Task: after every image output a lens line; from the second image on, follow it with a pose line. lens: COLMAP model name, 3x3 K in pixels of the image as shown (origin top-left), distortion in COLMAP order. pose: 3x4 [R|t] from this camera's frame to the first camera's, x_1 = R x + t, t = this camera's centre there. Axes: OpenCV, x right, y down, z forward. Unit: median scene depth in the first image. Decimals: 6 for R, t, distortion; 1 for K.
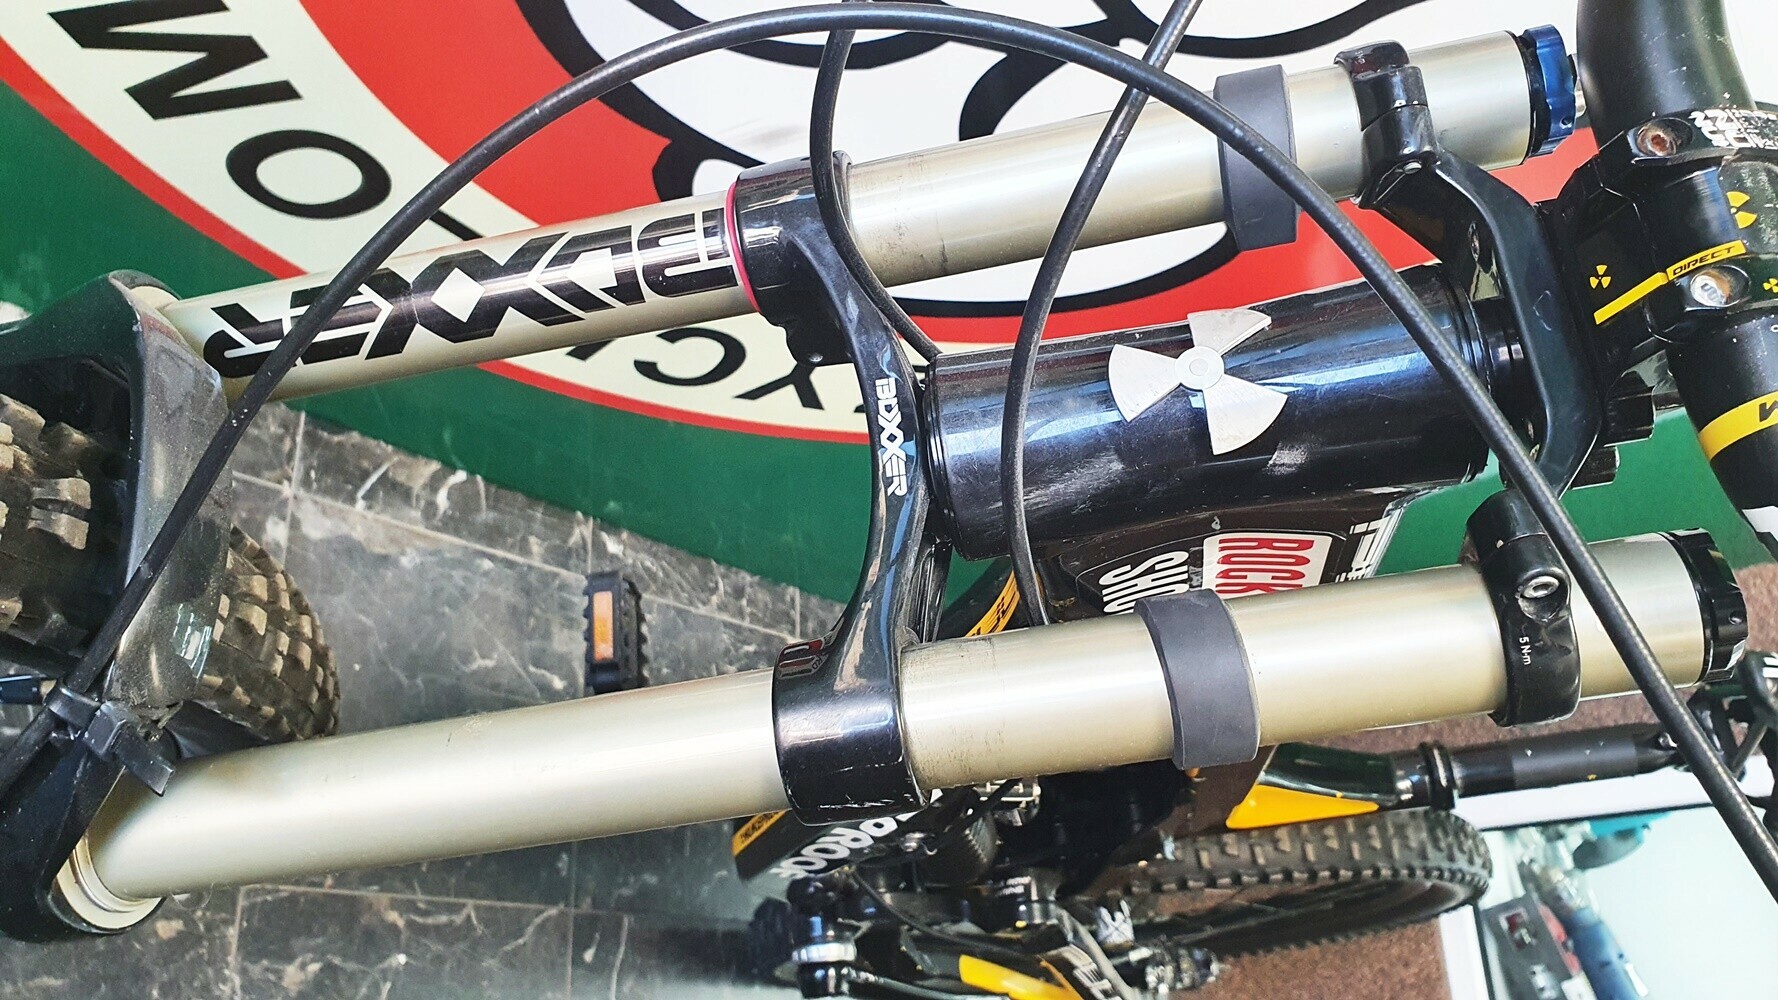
lens RADIAL K [[1443.8, 0, 903.3], [0, 1443.8, 487.3], [0, 0, 1]] dist [0.016520, -0.008452]
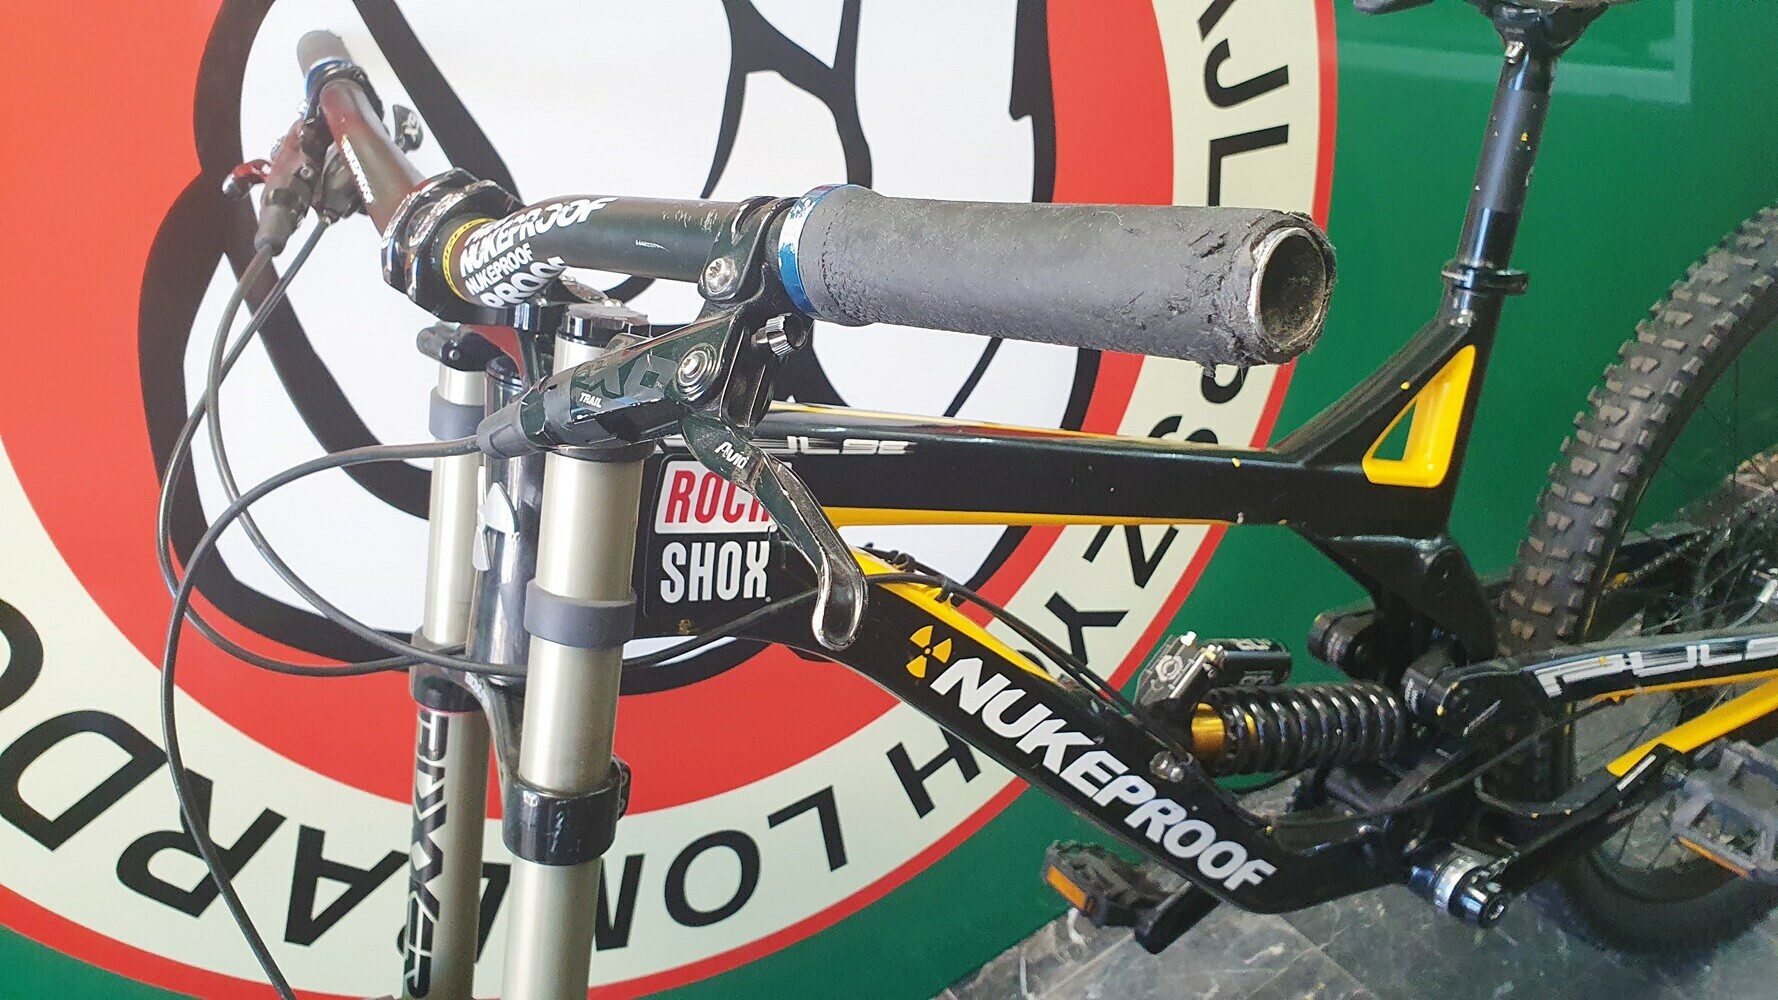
lens RADIAL K [[1443.8, 0, 887.6], [0, 1443.8, 450.9], [0, 0, 1]] dist [0.016520, -0.008452]
pose [[0.351679, -0.908357, -0.226296, 0.264126], [0.749745, 0.418059, -0.512942, 0.353367], [0.560540, 0.010727, 0.828058, -0.052450]]
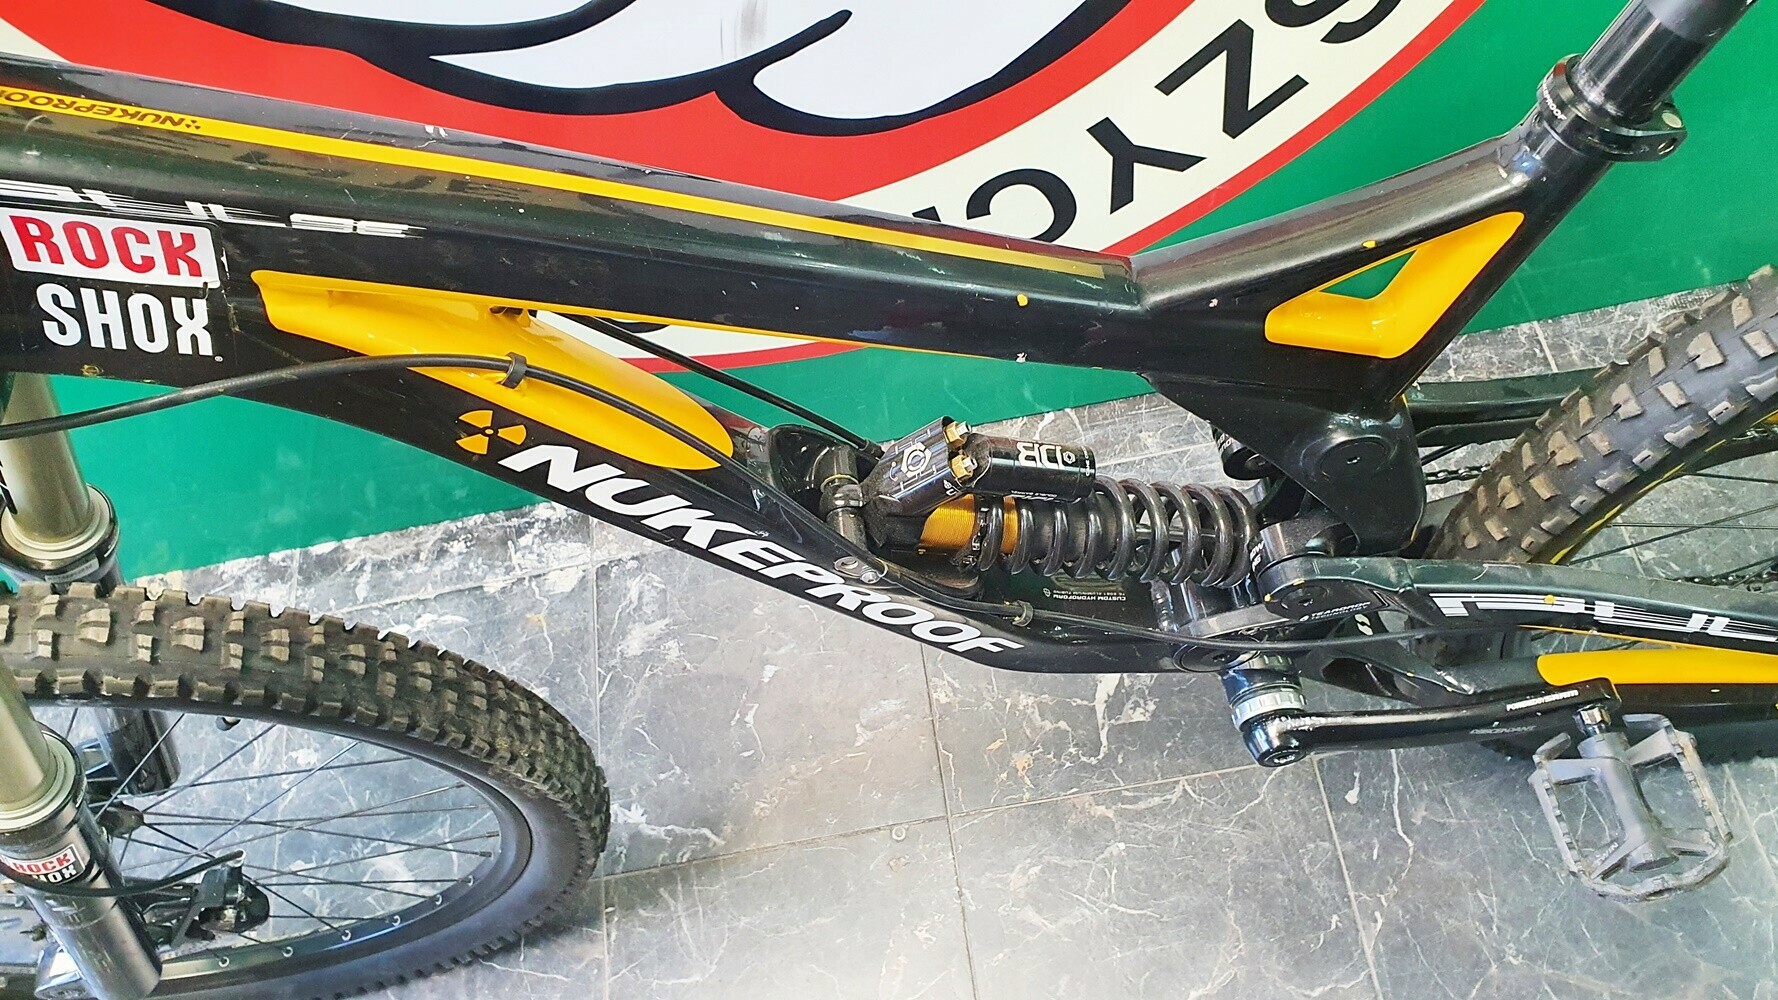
lens RADIAL K [[1443.8, 0, 897.4], [0, 1443.8, 497.7], [0, 0, 1]] dist [0.016520, -0.008452]
pose [[0.456490, -0.437387, -0.774796, 0.483297], [0.428696, 0.871199, -0.239231, 0.274786], [0.779638, -0.222946, 0.585200, 0.300514]]
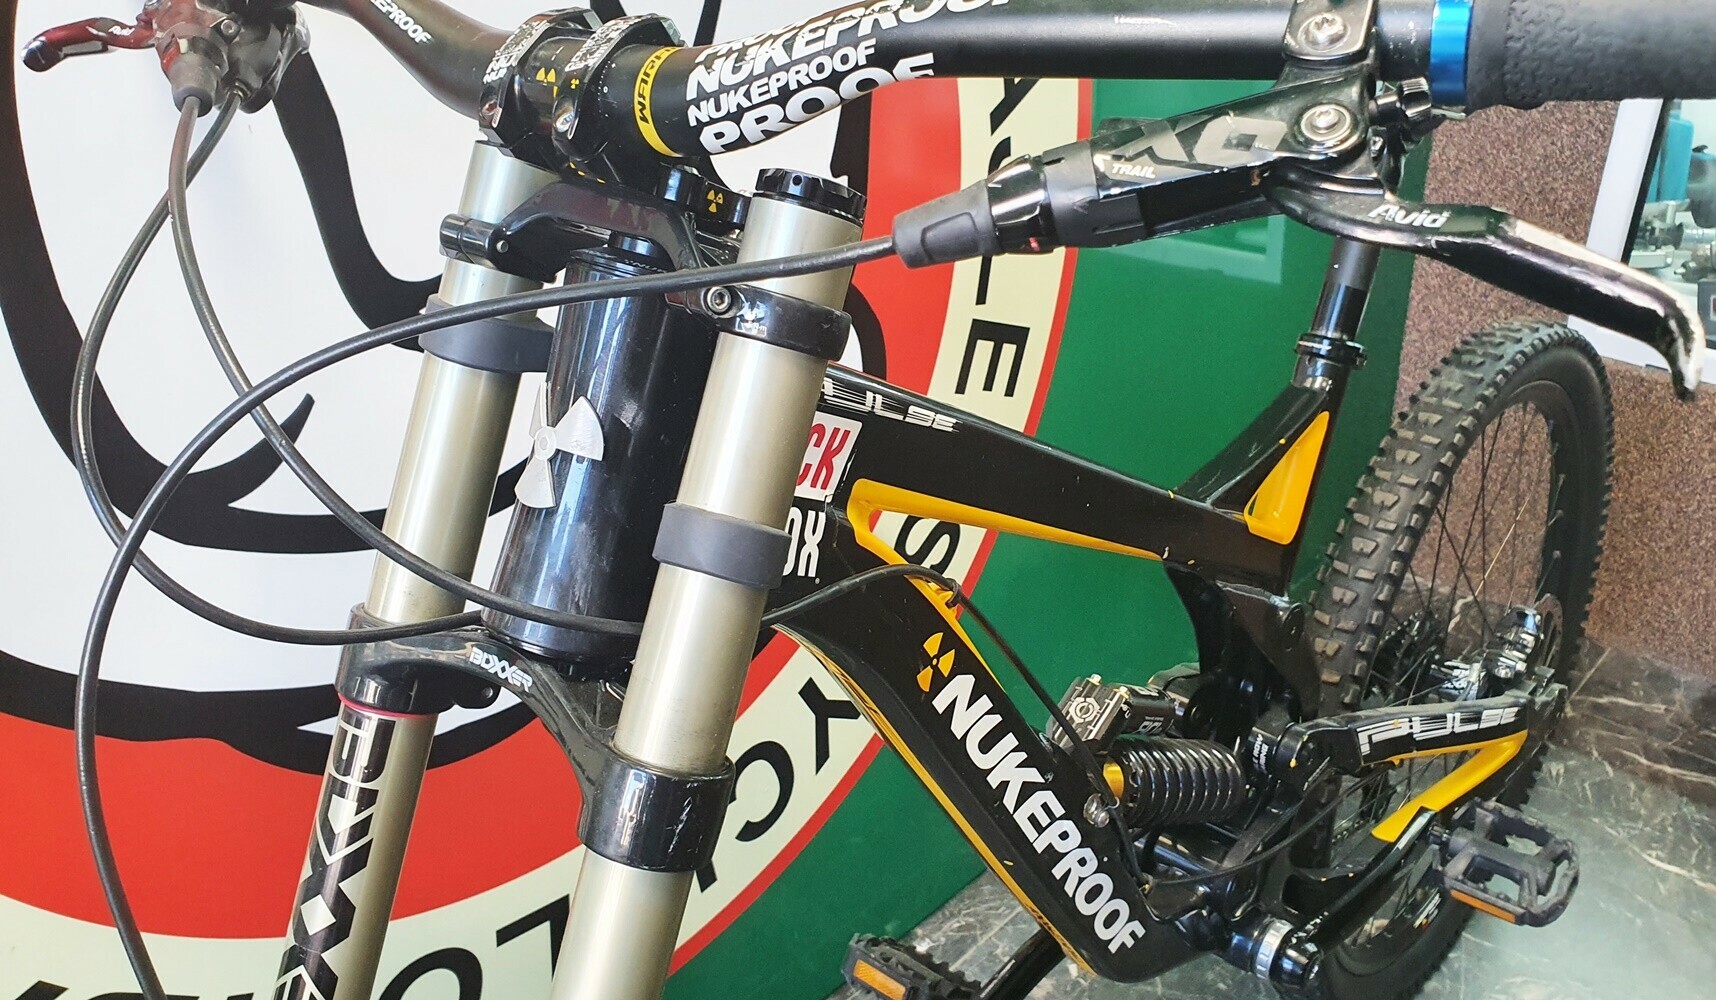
lens RADIAL K [[1438.8, 0, 885.7], [0, 1438.8, 447.5], [0, 0, 1]] dist [0.026451, -0.053377]
pose [[0.439881, -0.897509, 0.031338, 0.095658], [0.868998, 0.416585, -0.267020, 0.177199], [0.226598, 0.144690, 0.963181, -0.082747]]
